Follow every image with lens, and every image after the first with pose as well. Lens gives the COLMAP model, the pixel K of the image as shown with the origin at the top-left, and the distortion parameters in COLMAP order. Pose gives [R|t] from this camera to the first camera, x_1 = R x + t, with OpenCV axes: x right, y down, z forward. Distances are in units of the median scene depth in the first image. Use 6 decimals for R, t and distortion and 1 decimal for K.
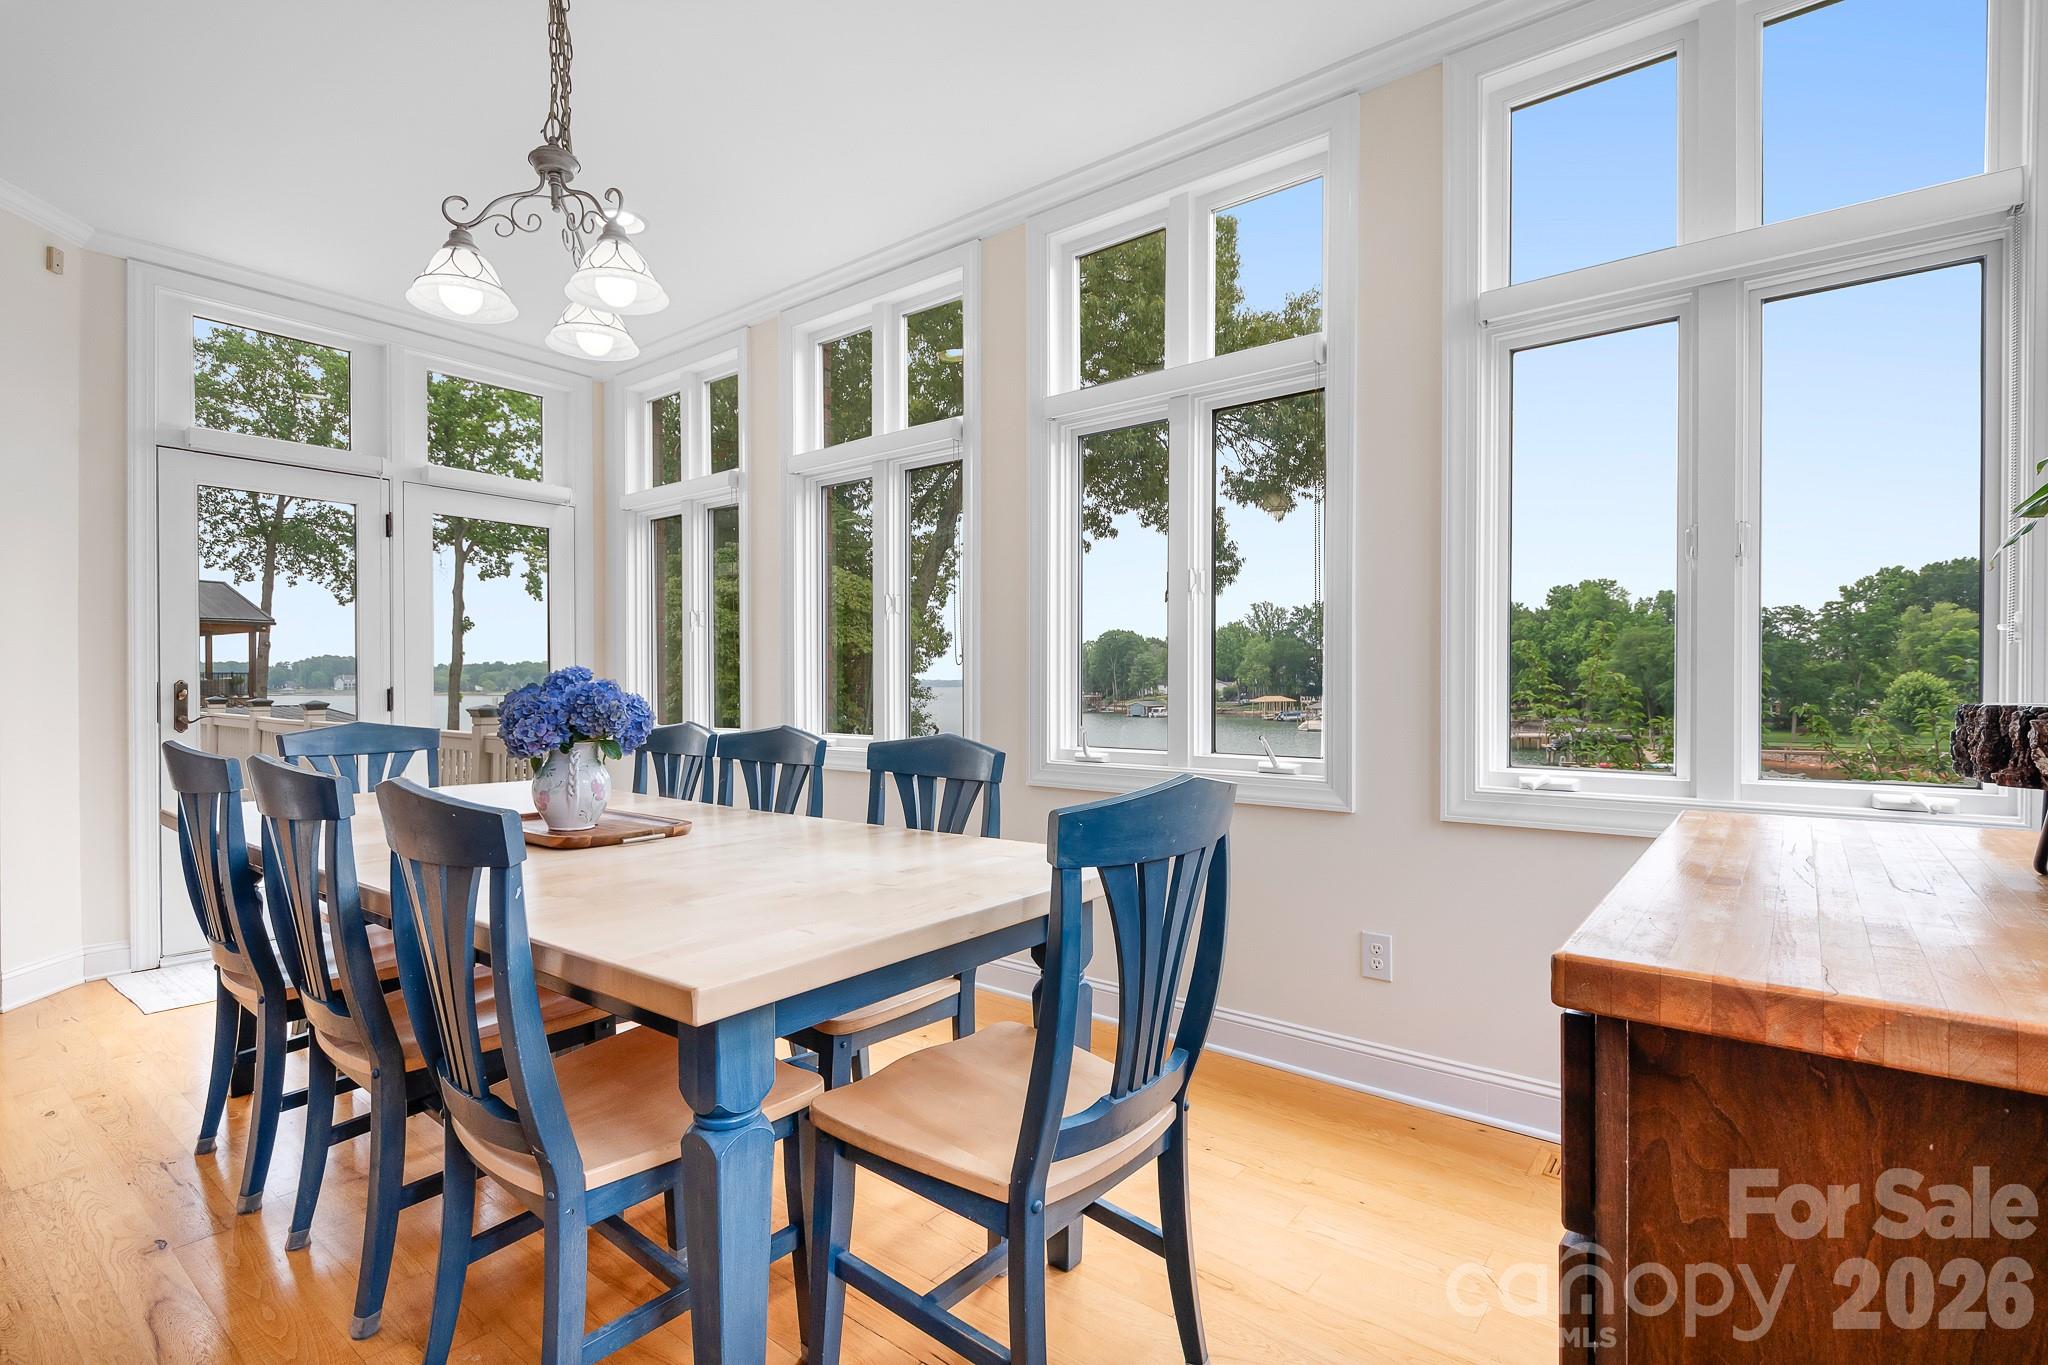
lens RADIAL K [[957.3, 0, 1007.0], [0, 957.3, 679.5], [0, 0, 1]] dist [0.003882, -0.003920]
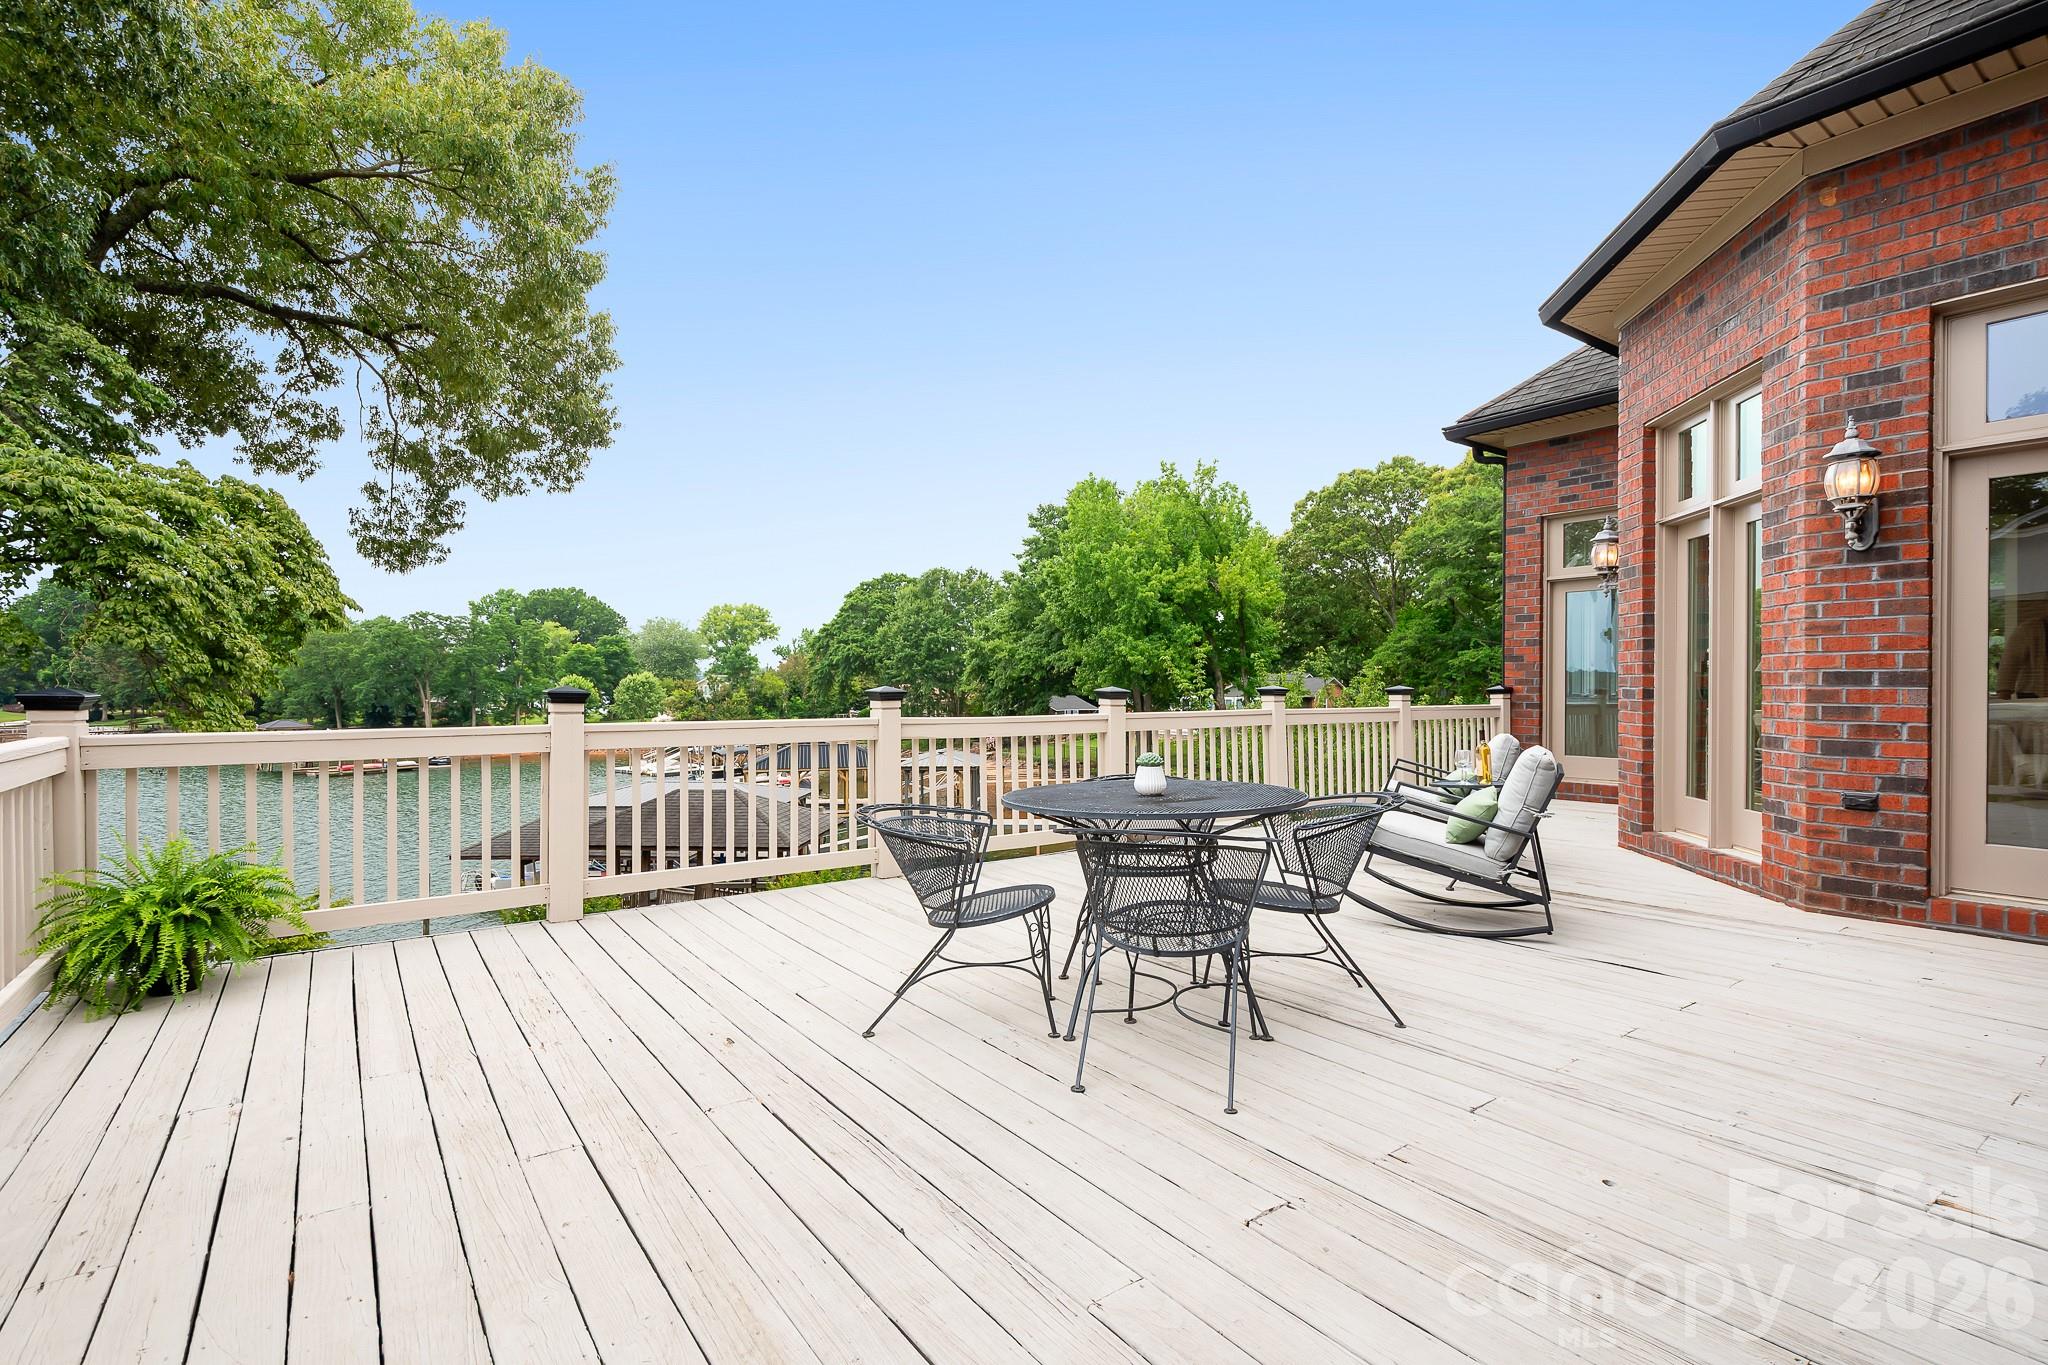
lens RADIAL K [[957.3, 0, 1034.6], [0, 957.3, 695.8], [0, 0, 1]] dist [0.003882, -0.003920]
pose [[0.244928, -0.009815, 0.969491, -0.125519], [-0.004198, 0.999929, 0.011184, 0.002142], [-0.969532, -0.006809, 0.244870, 0.073402]]
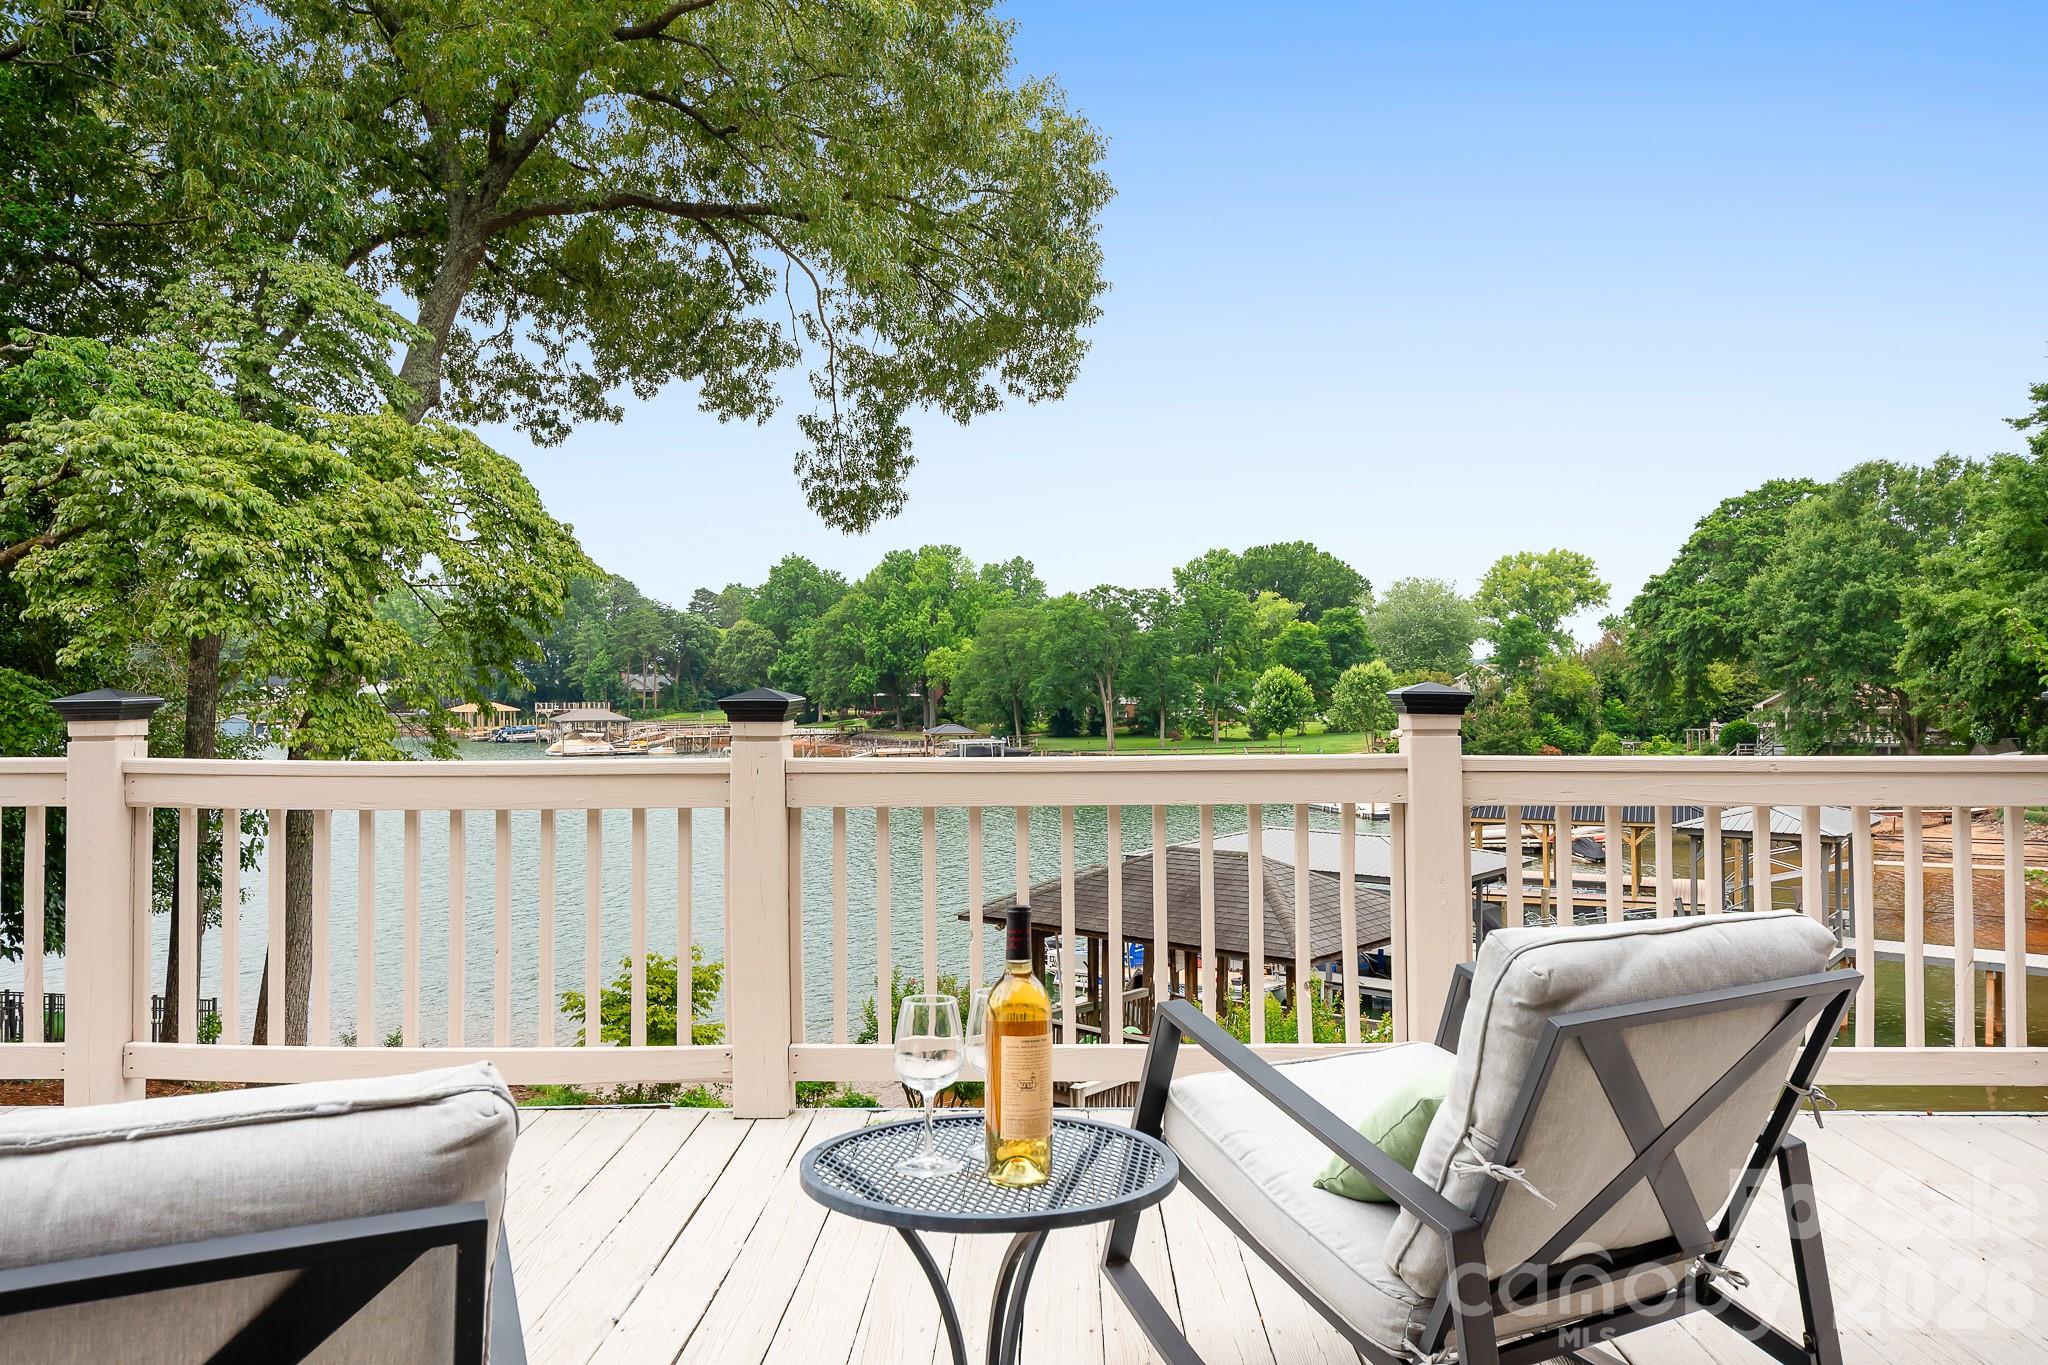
lens RADIAL K [[1471.6, 0, 1020.0], [0, 1471.6, 681.6], [0, 0, 1]] dist [0.039055, -0.009999]
pose [[0.789159, -0.001868, 0.614186, -0.079492], [0.000397, 0.999997, 0.002531, 0.002010], [-0.614189, -0.001753, 0.789157, 0.050557]]
